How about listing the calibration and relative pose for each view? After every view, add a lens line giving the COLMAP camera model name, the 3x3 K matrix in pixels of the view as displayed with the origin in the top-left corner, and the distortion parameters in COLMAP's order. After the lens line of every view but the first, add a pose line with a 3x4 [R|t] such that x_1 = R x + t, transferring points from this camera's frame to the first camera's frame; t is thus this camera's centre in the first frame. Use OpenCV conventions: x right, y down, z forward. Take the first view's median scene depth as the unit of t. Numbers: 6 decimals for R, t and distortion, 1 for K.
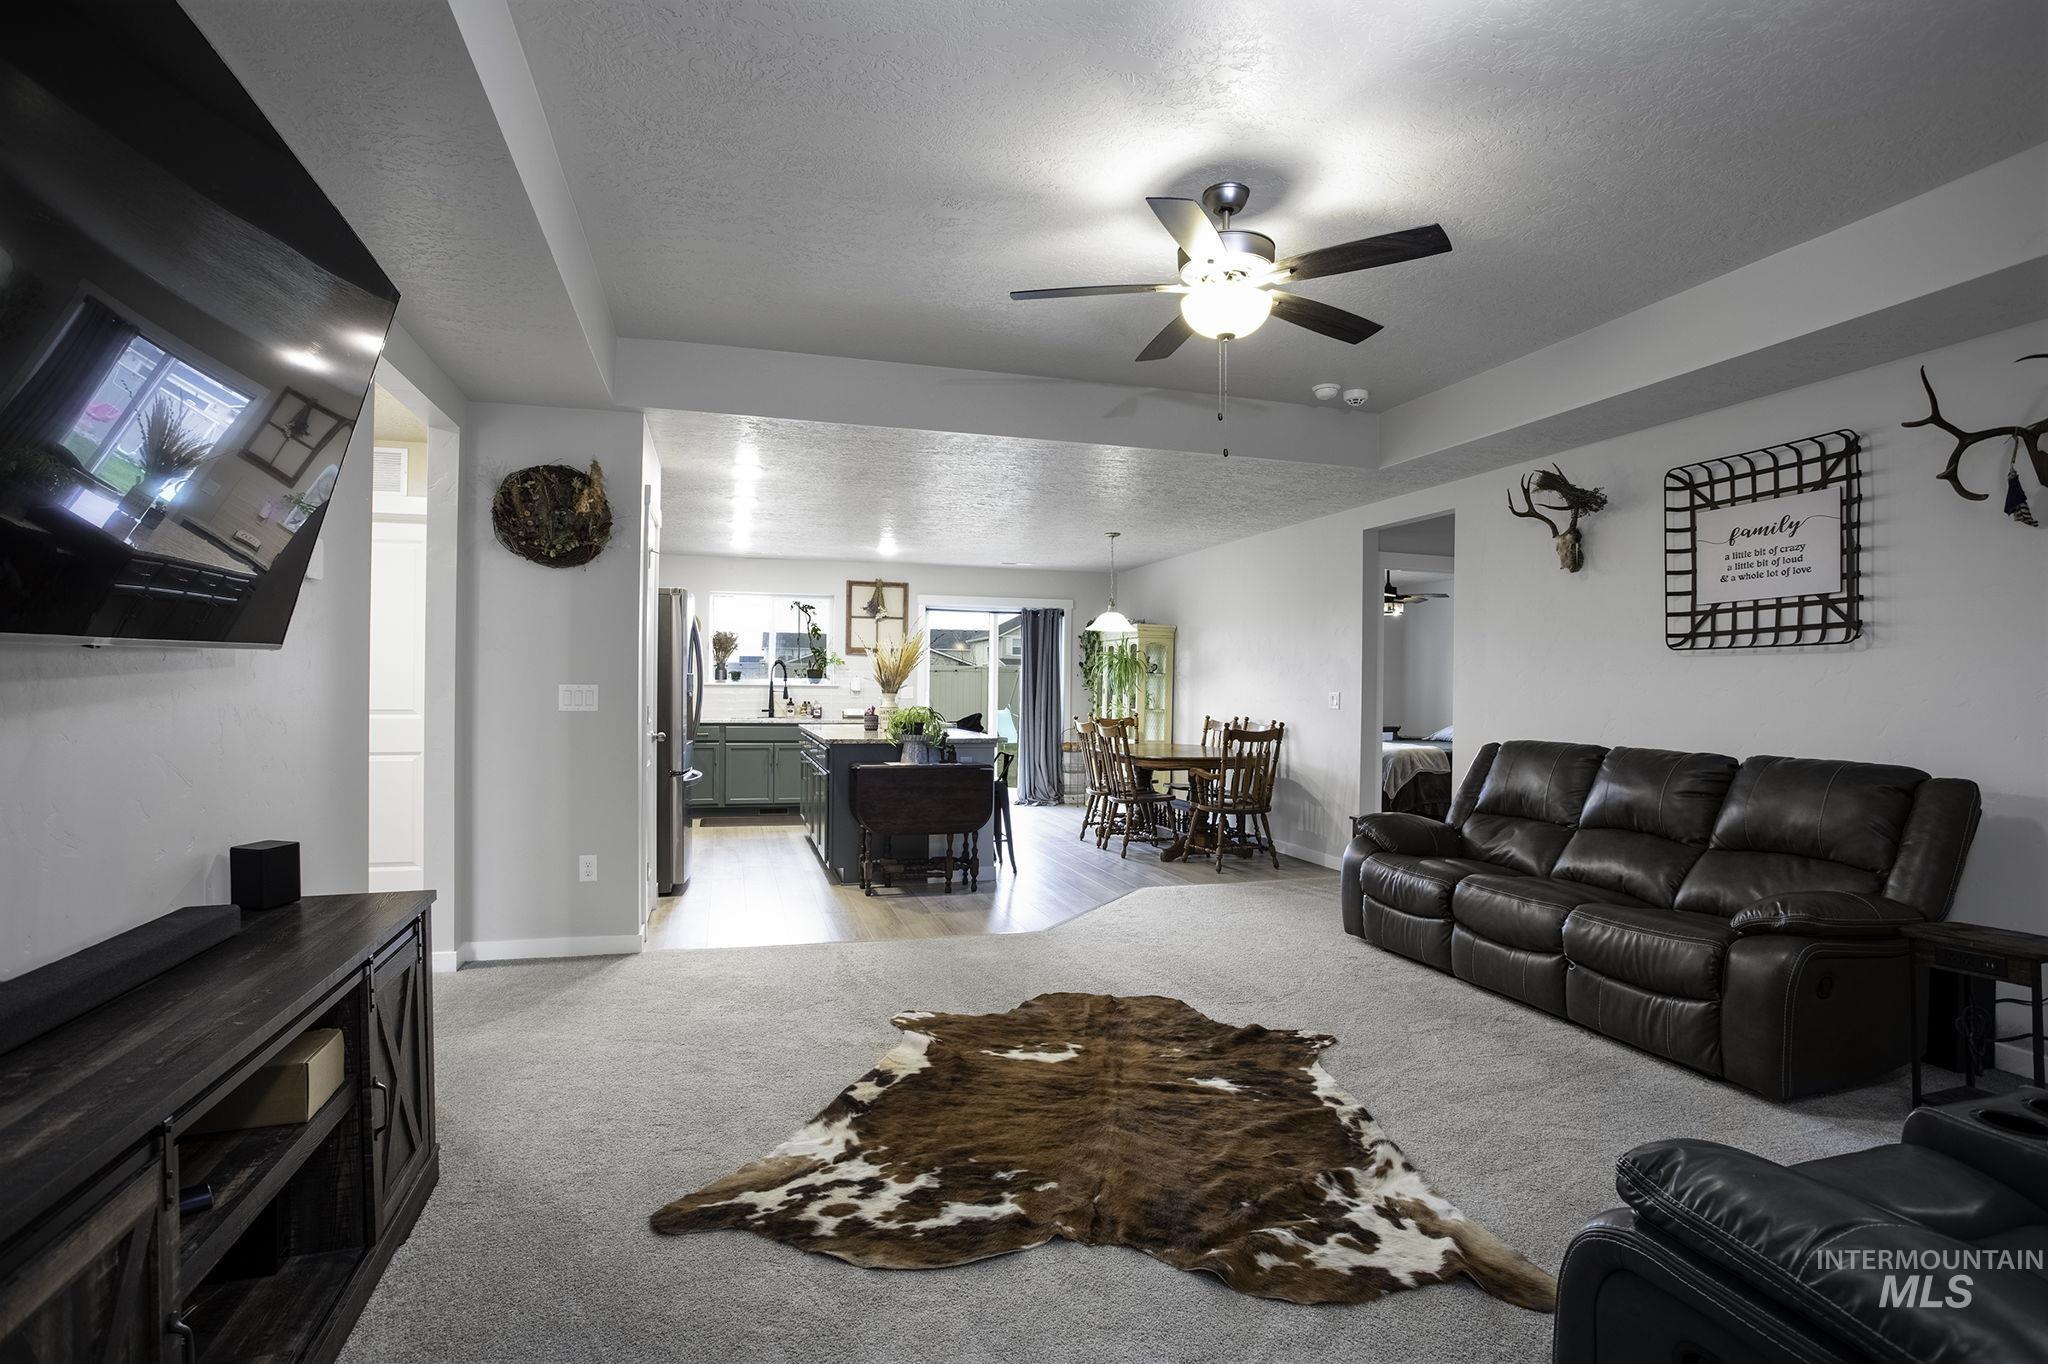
lens RADIAL K [[1039.3, 0, 974.0], [0, 1039.3, 644.9], [0, 0, 1]] dist [-0.004085, 0.000467]
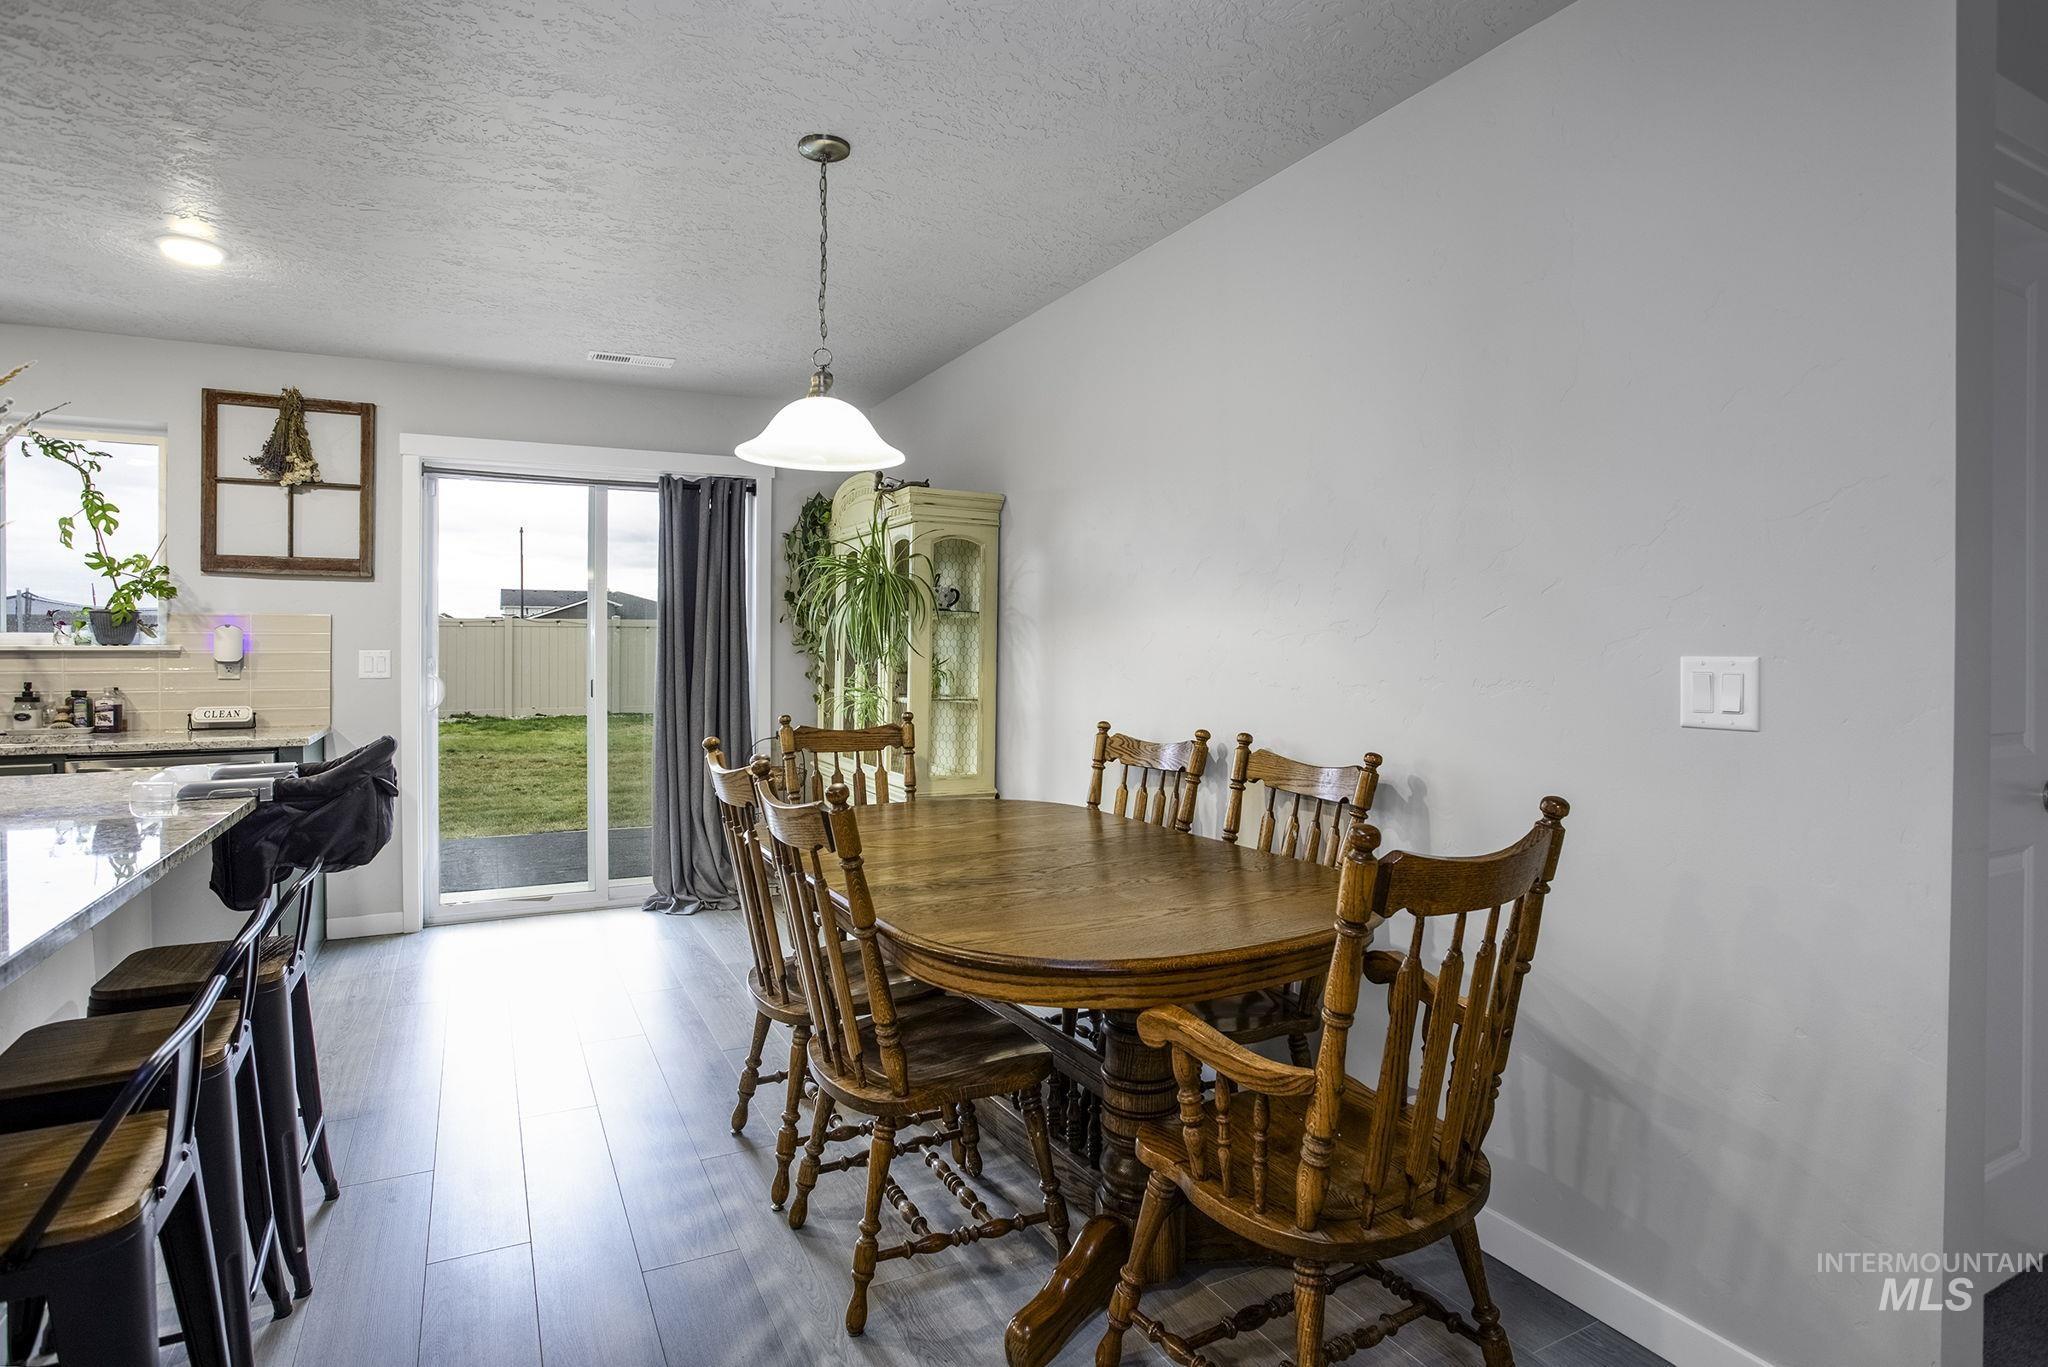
lens RADIAL K [[1039.3, 0, 974.0], [0, 1039.3, 646.4], [0, 0, 1]] dist [-0.004085, 0.000467]
pose [[0.979178, -0.010607, 0.202727, 0.096087], [0.002783, 0.999242, 0.038841, 0.024693], [-0.202985, -0.037468, 0.978465, 0.581550]]
